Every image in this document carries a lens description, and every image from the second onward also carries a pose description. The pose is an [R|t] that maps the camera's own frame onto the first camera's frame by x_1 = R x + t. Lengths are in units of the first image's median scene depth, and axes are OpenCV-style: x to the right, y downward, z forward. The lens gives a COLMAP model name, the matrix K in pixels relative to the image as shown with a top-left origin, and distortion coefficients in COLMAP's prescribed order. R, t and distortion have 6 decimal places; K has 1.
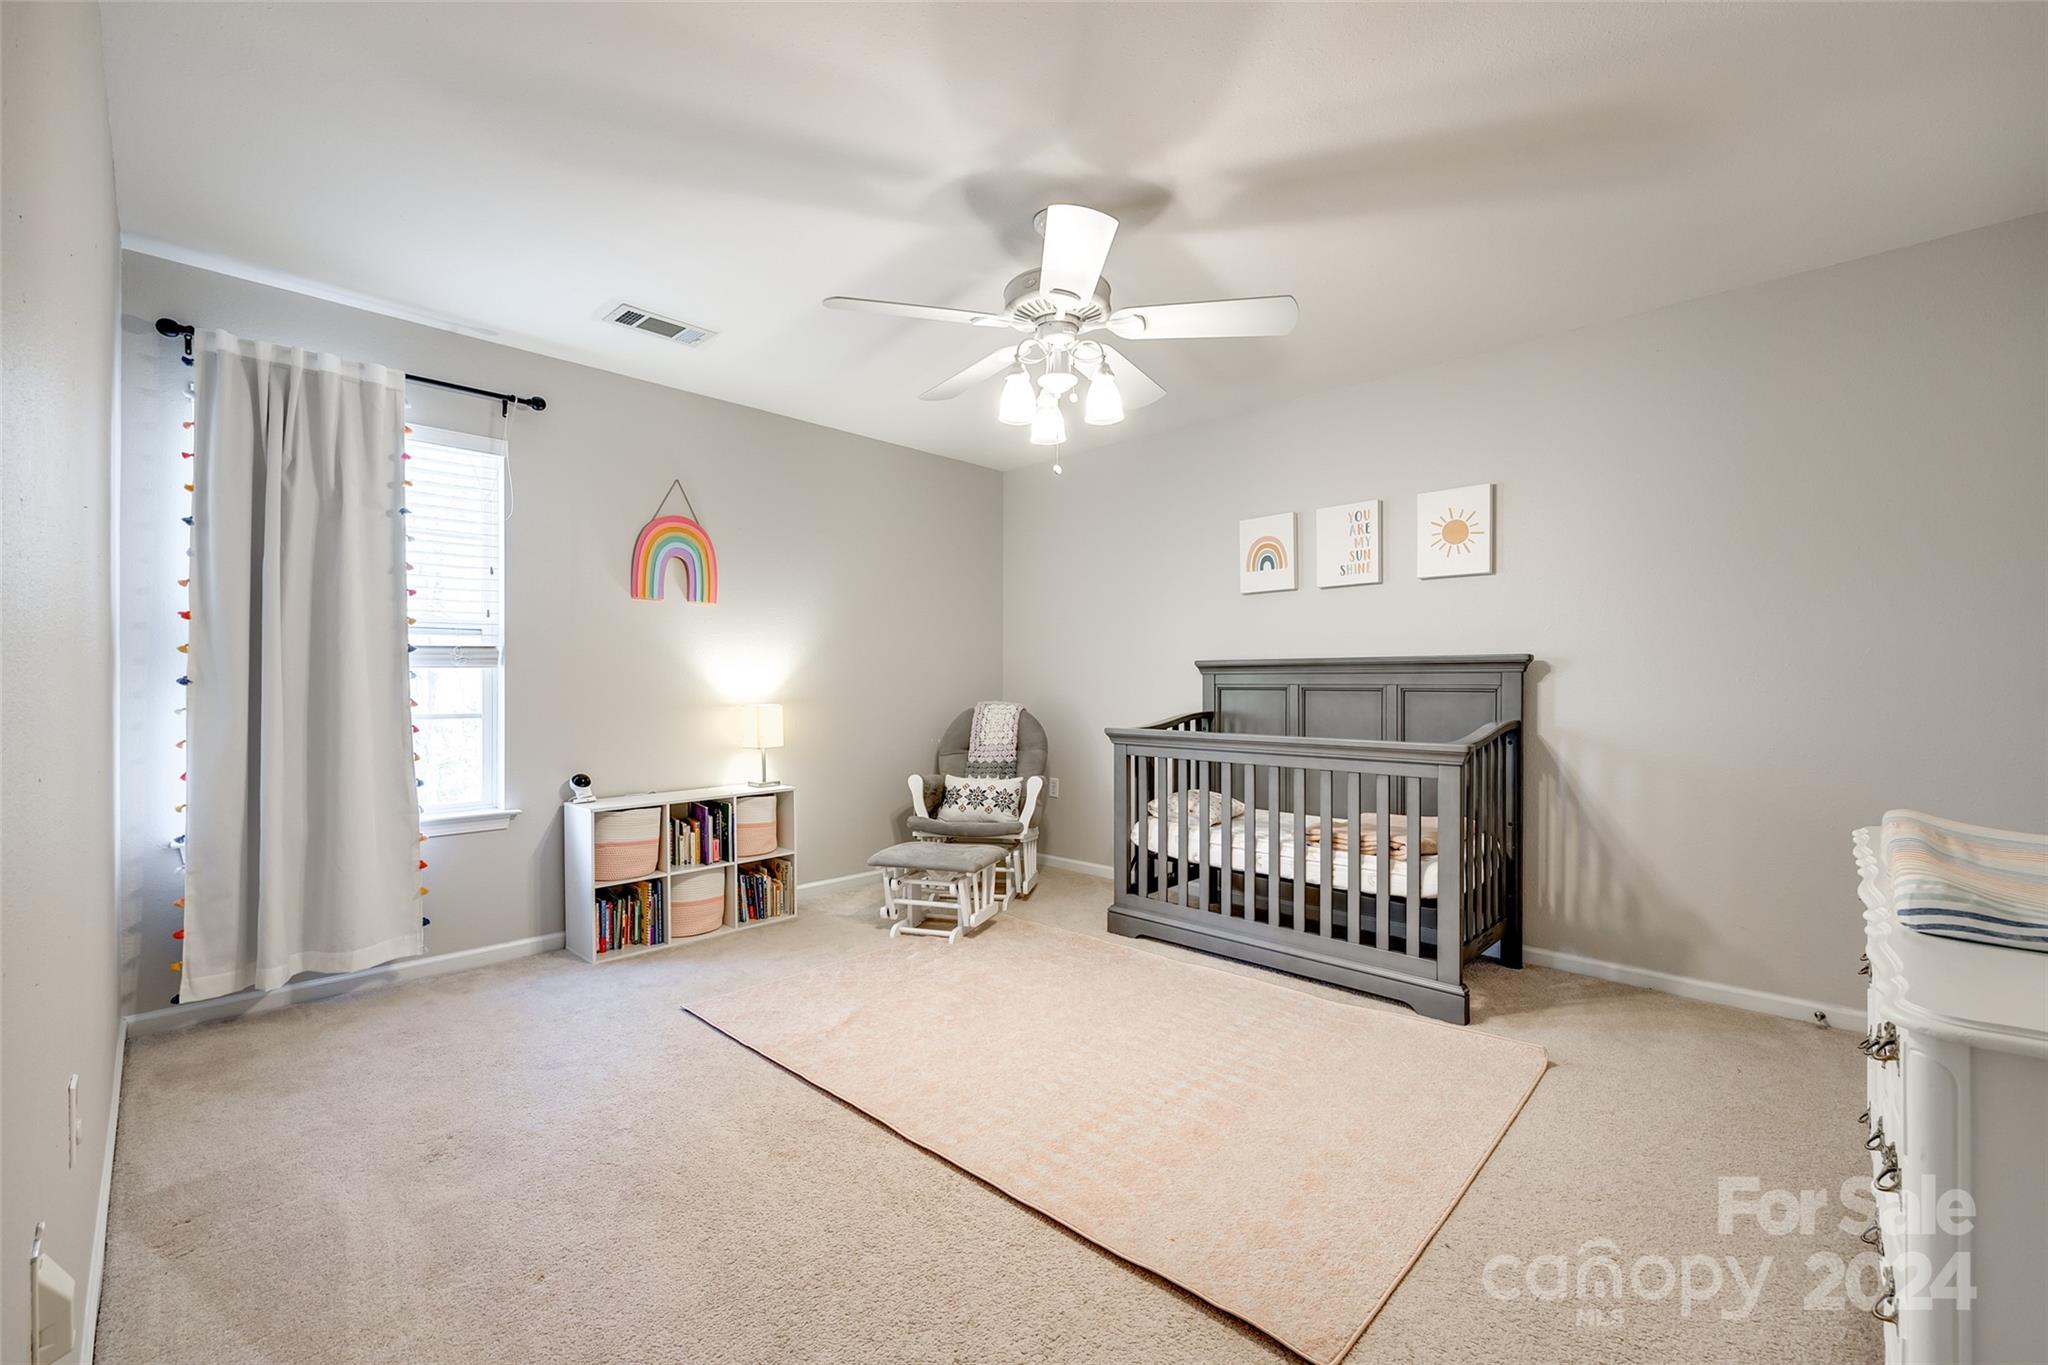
lens RADIAL K [[835.9, 0, 1021.1], [0, 835.9, 685.1], [0, 0, 1]] dist [-0.003317, 0.001261]
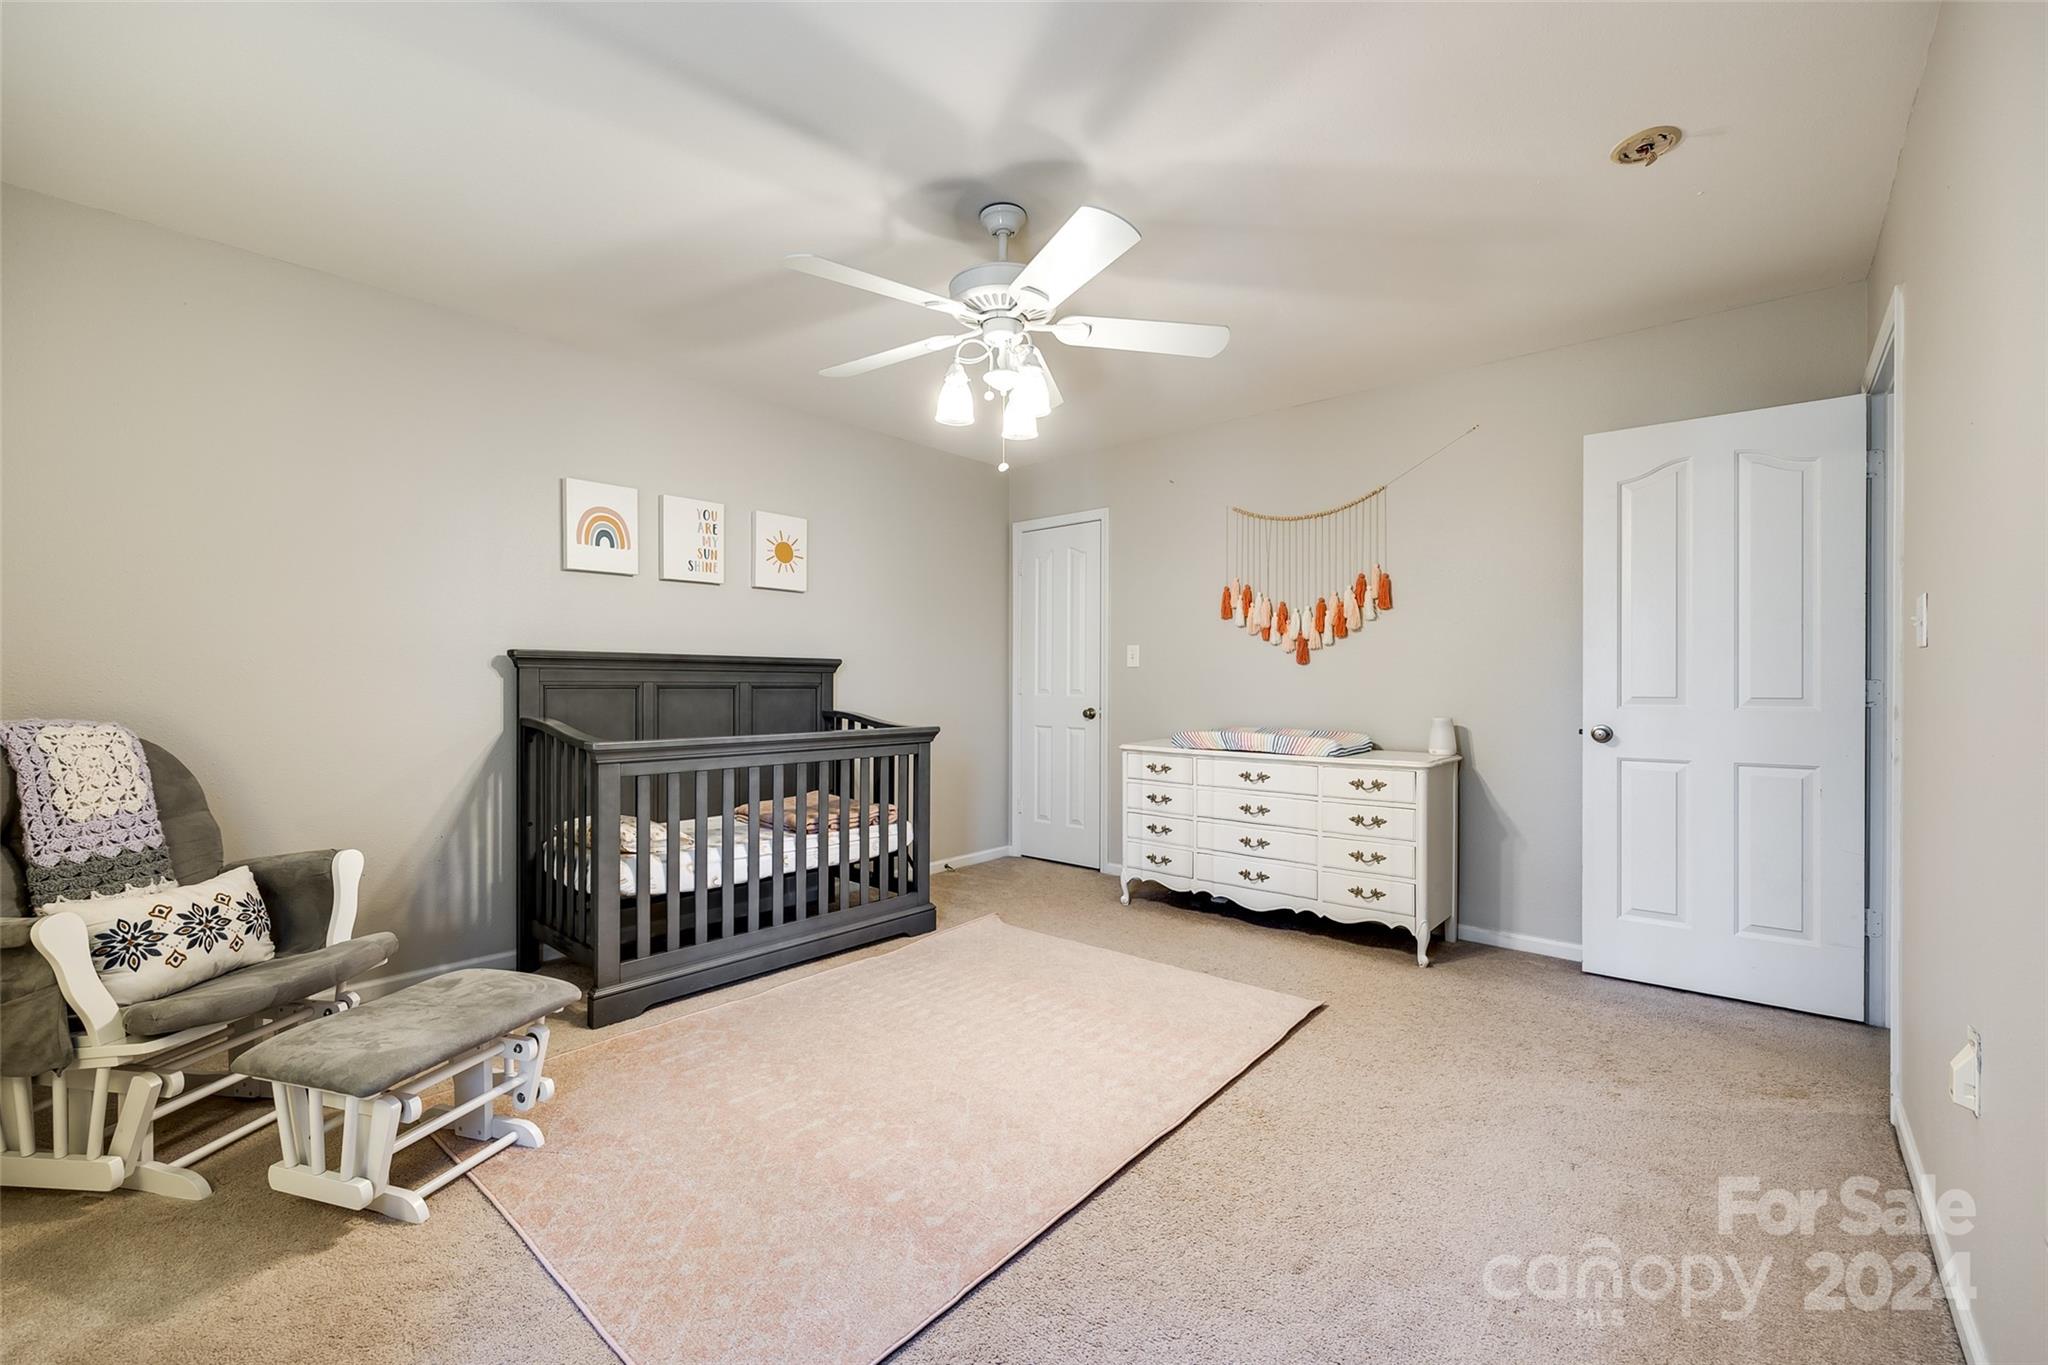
lens RADIAL K [[835.9, 0, 1021.8], [0, 835.9, 681.4], [0, 0, 1]] dist [-0.003317, 0.001261]
pose [[-0.046870, 0.002141, 0.998899, -0.652896], [-0.001546, 0.999996, -0.002216, 0.000085], [-0.998900, -0.001648, -0.046867, 0.701482]]
